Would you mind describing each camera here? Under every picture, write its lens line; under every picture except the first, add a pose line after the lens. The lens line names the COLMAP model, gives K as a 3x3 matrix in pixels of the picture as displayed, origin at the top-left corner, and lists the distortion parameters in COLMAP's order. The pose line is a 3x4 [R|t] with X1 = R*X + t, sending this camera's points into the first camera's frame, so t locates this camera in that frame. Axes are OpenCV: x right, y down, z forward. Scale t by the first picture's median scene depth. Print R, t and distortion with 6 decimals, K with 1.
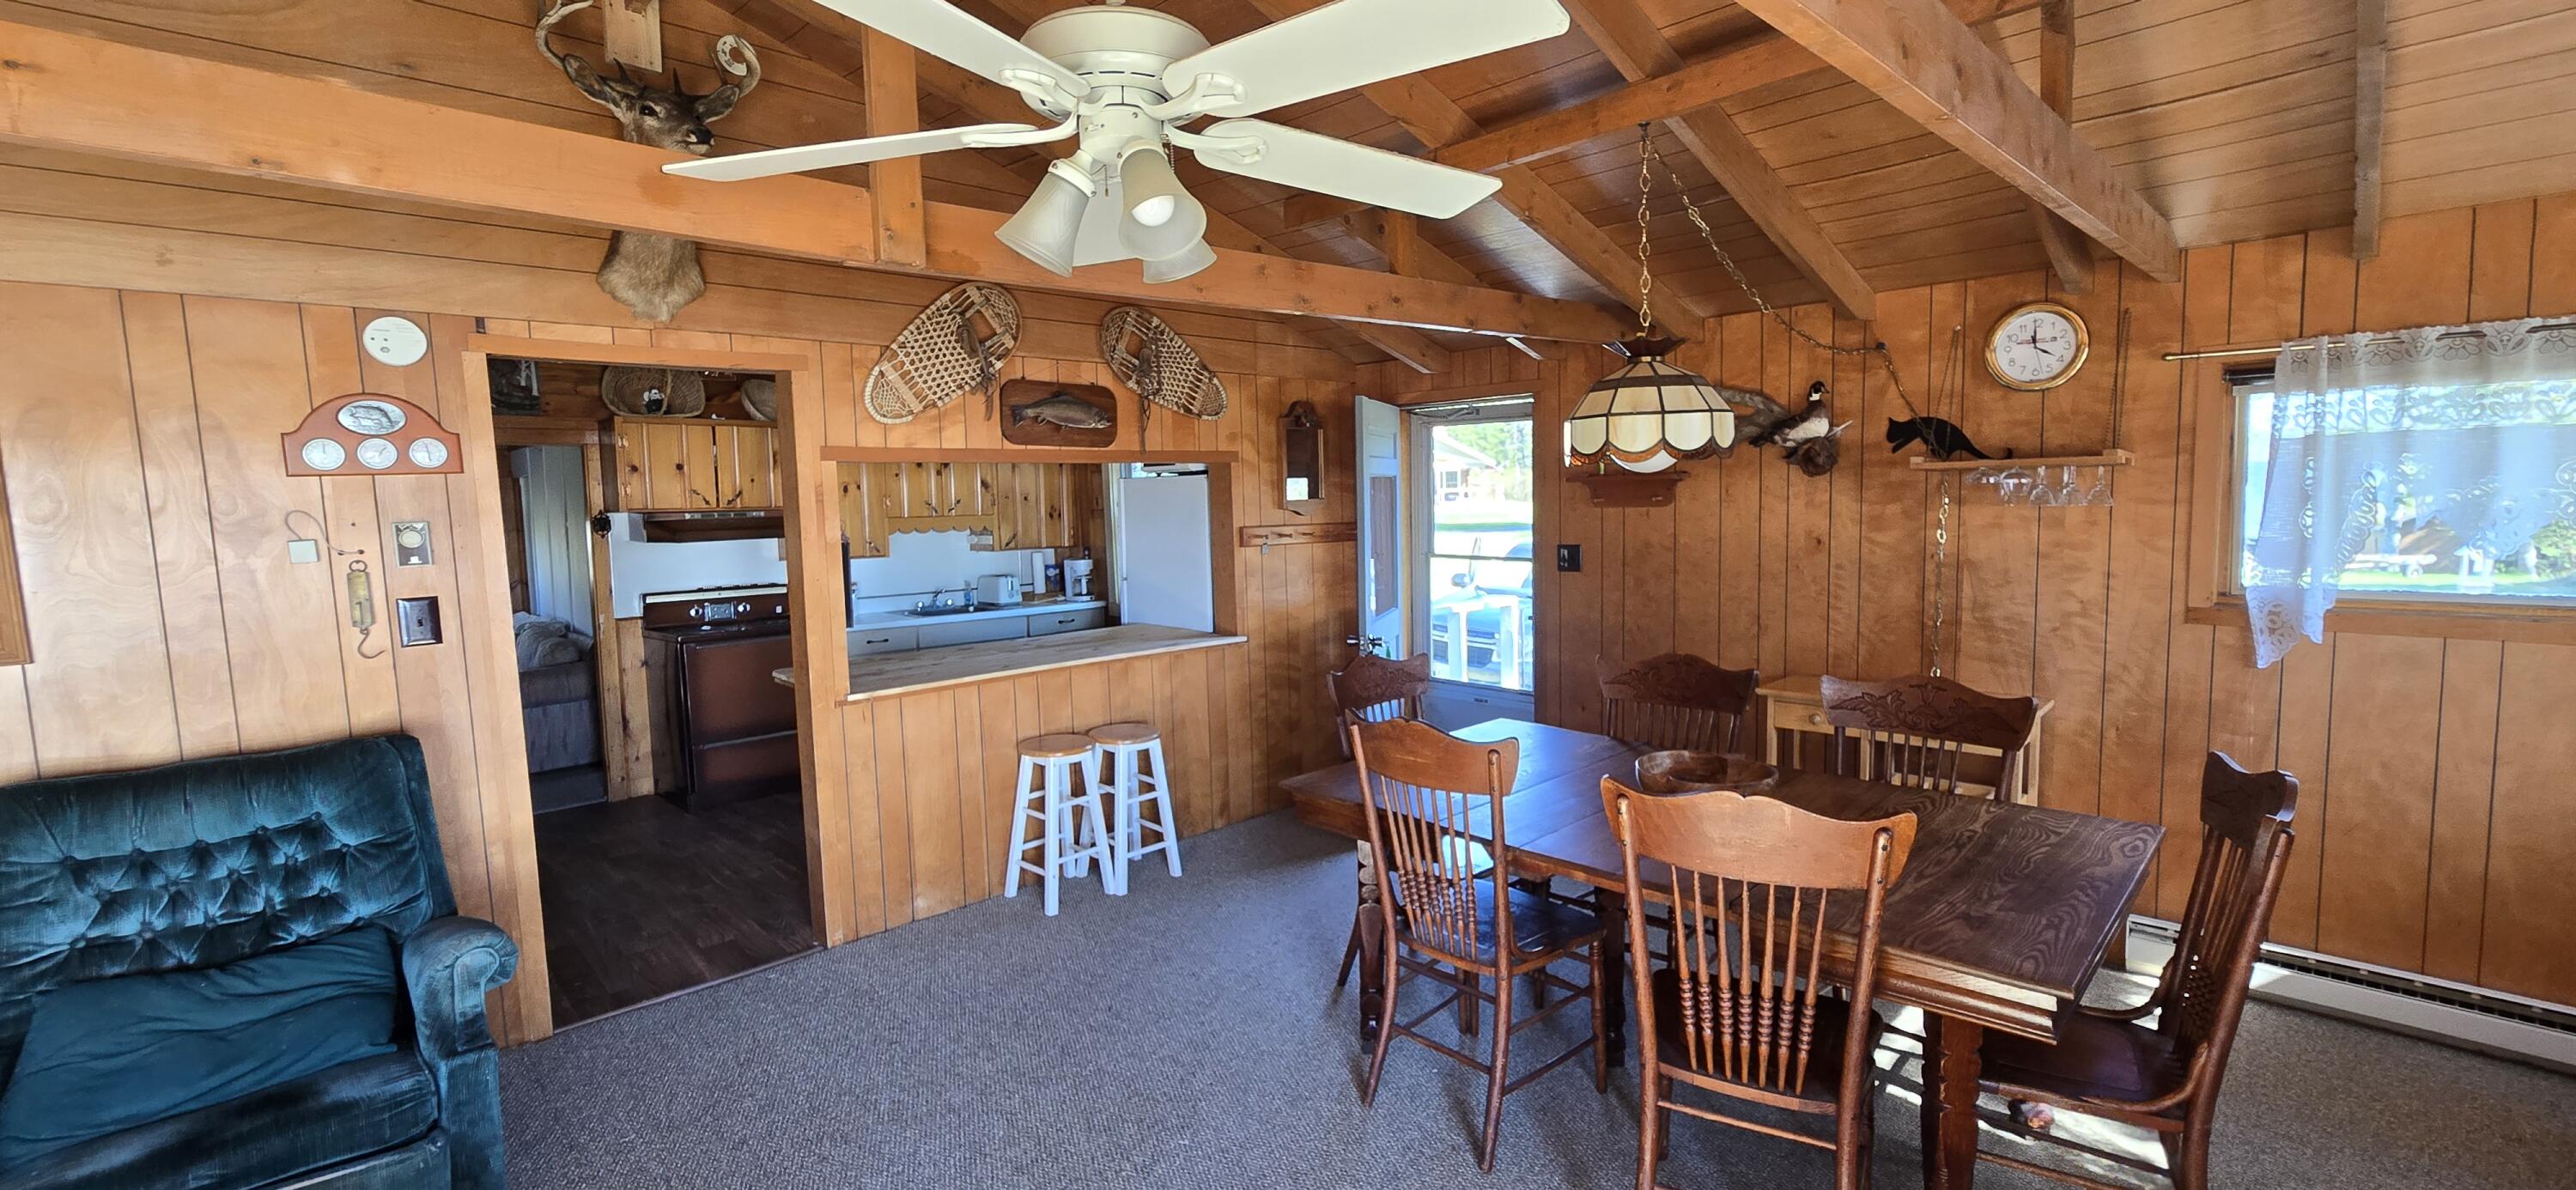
lens RADIAL K [[1058.0, 0, 1299.2], [0, 1058.0, 589.7], [0, 0, 1]] dist [-0.001391, 0.000294]
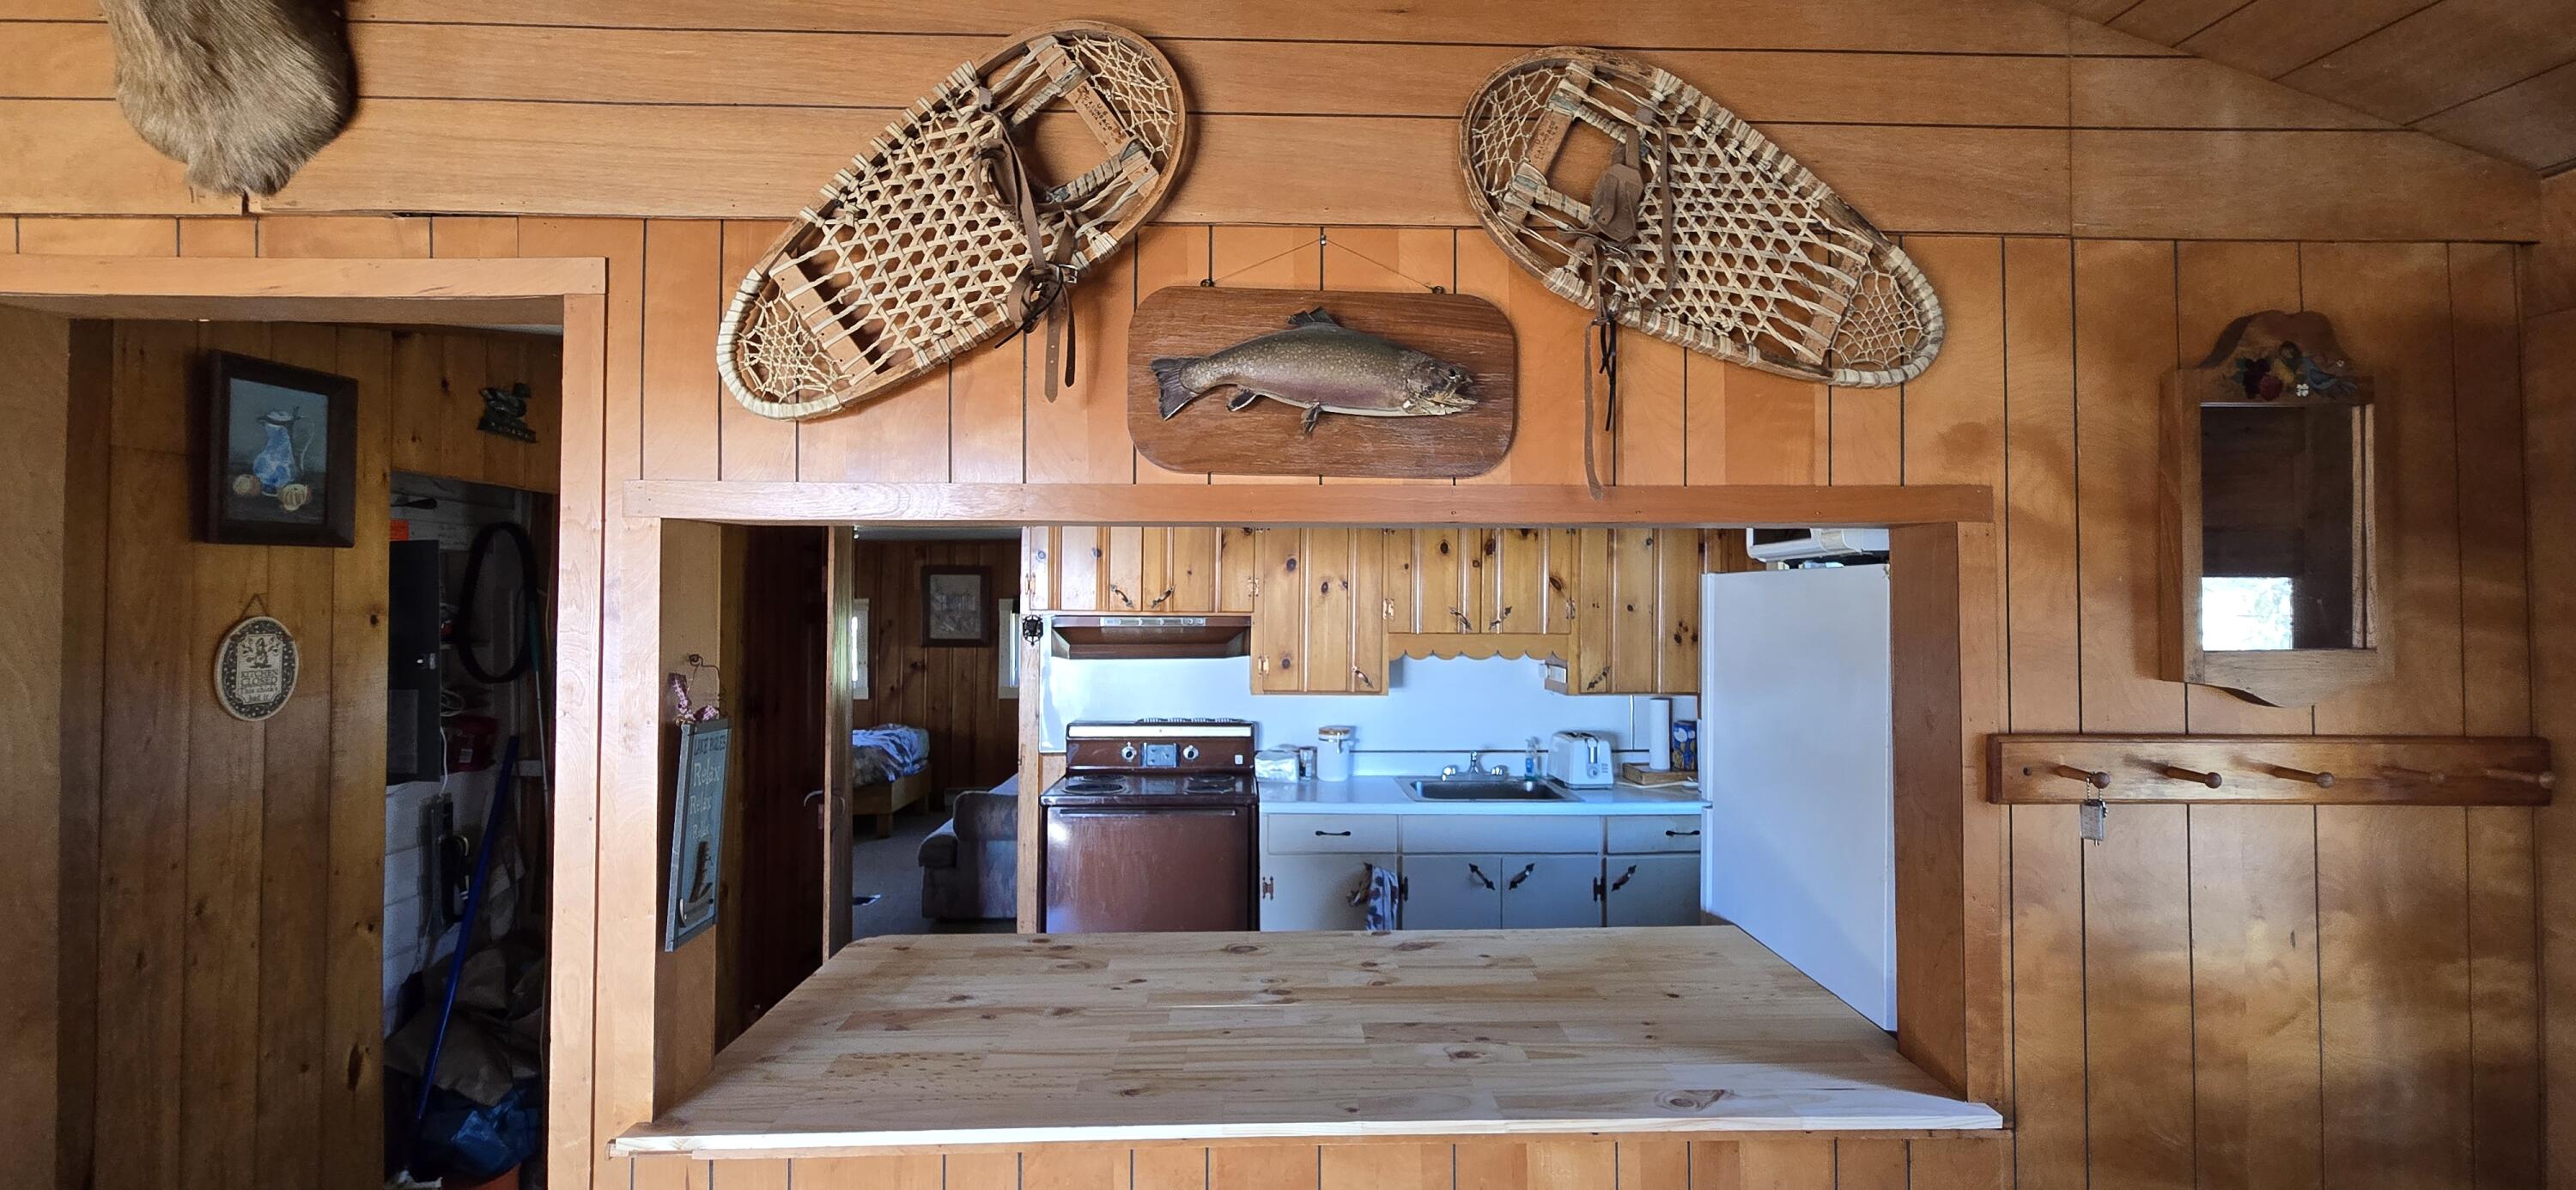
lens RADIAL K [[1058.0, 0, 1300.7], [0, 1058.0, 588.5], [0, 0, 1]] dist [-0.001391, 0.000294]
pose [[0.738483, 0.016784, -0.674063, 0.002166], [-0.079571, 0.994874, -0.062404, -0.079568], [0.669561, 0.099720, 0.736033, 0.773755]]
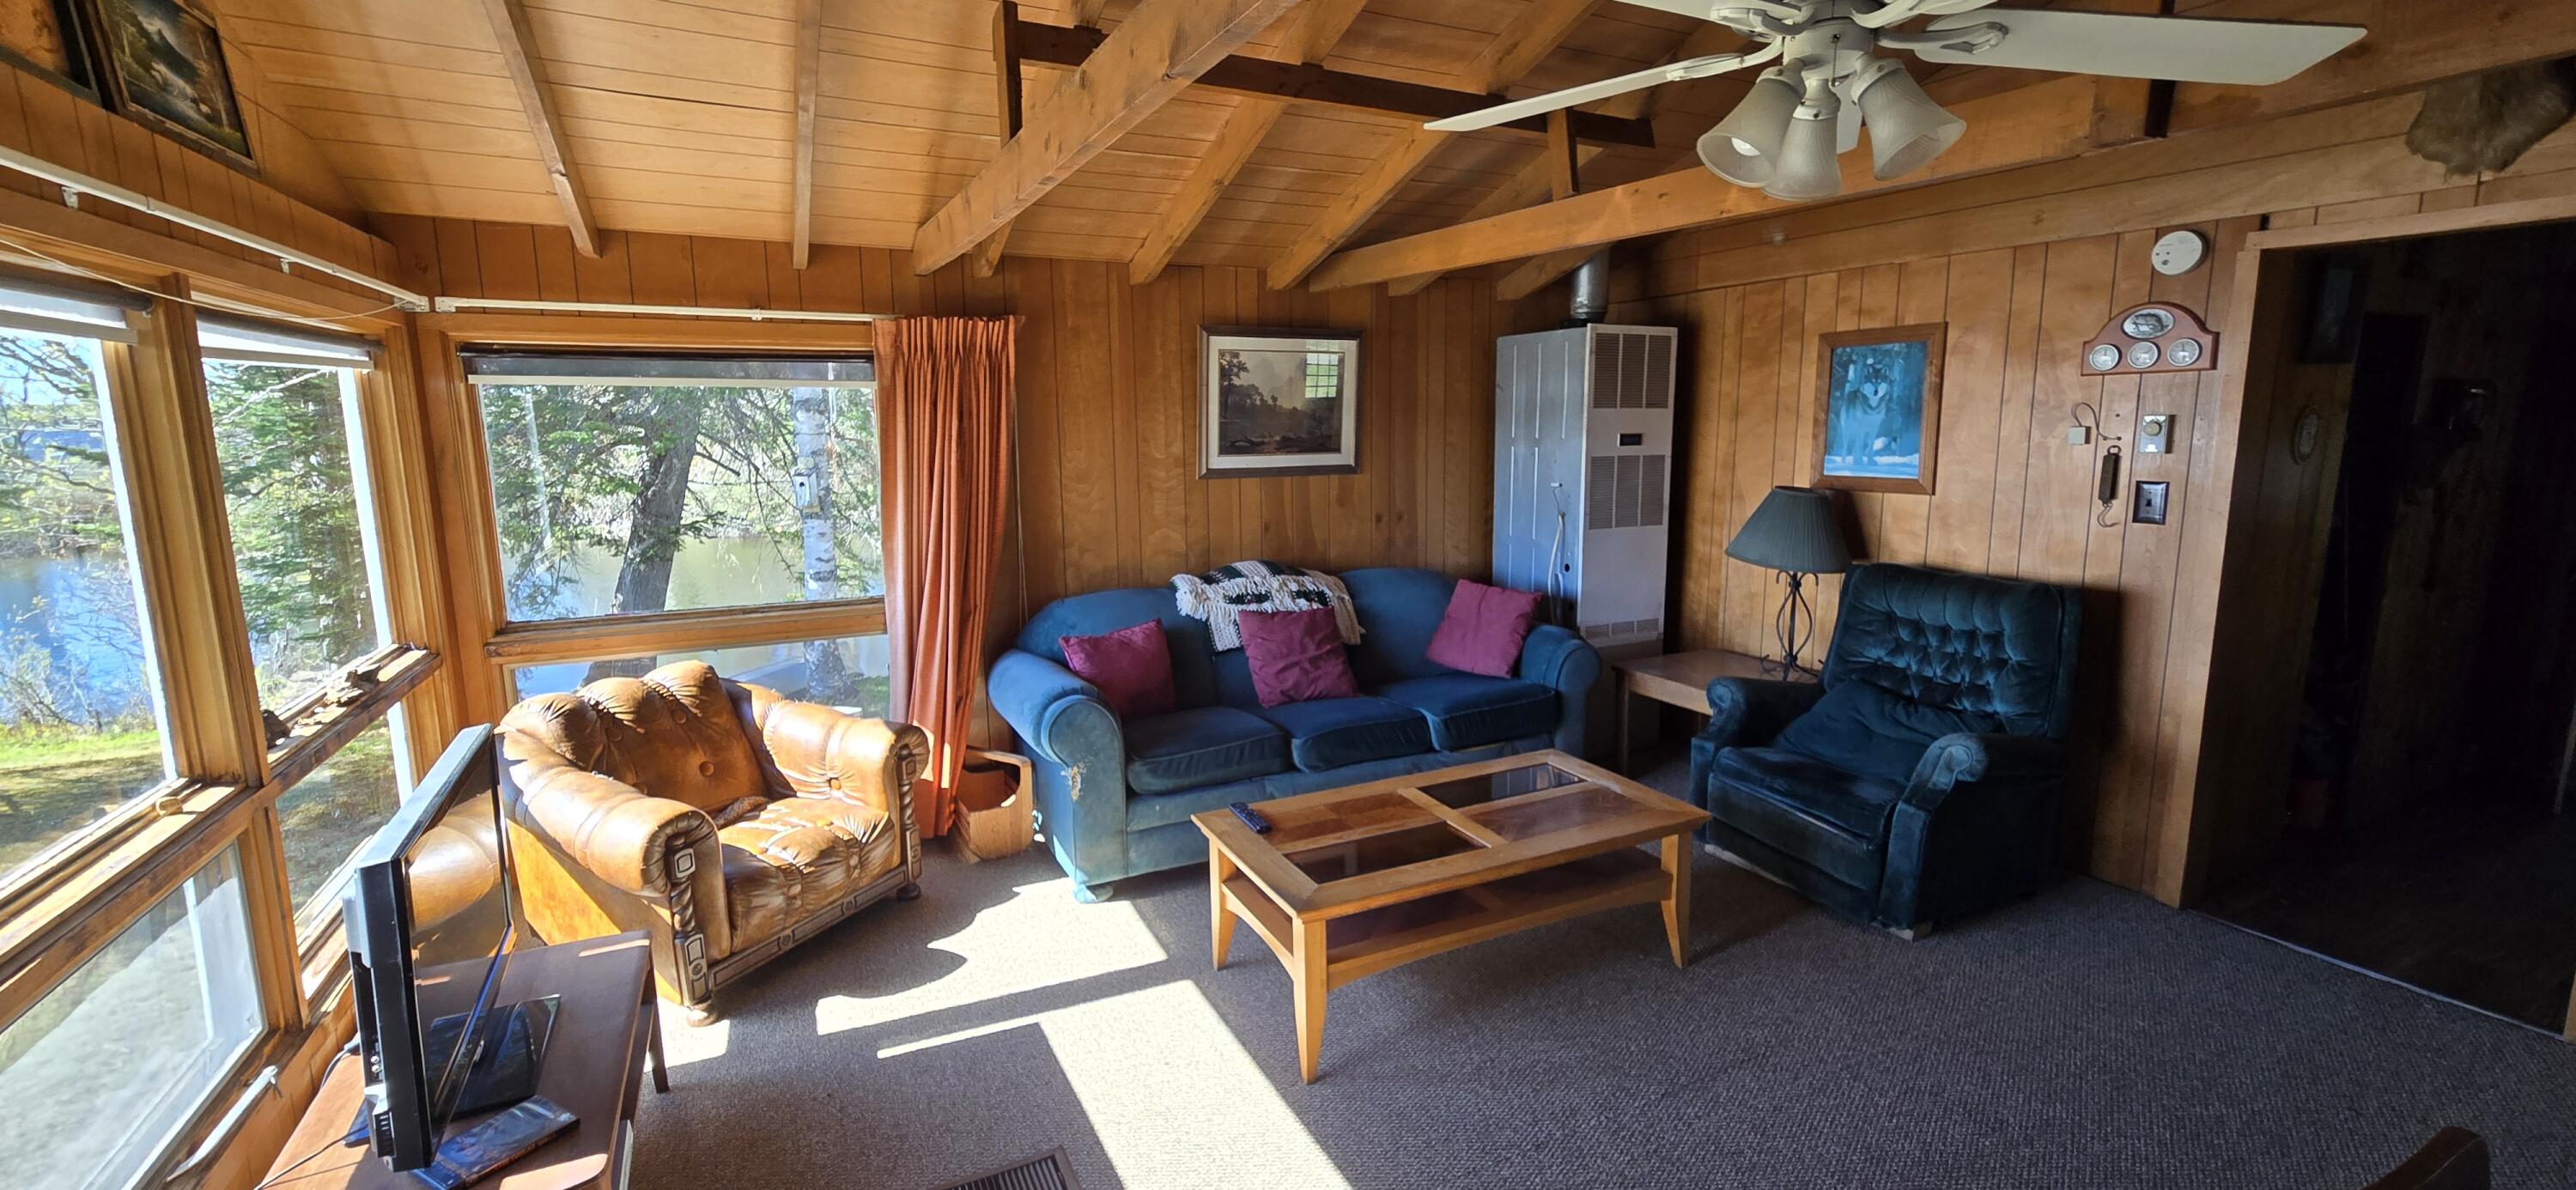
lens RADIAL K [[1058.0, 0, 1300.8], [0, 1058.0, 585.3], [0, 0, 1]] dist [-0.001391, 0.000294]
pose [[-0.296575, 0.179815, -0.937928, 0.371990], [-0.075637, 0.974606, 0.210764, -0.037966], [0.952010, 0.133449, -0.275443, 0.317114]]
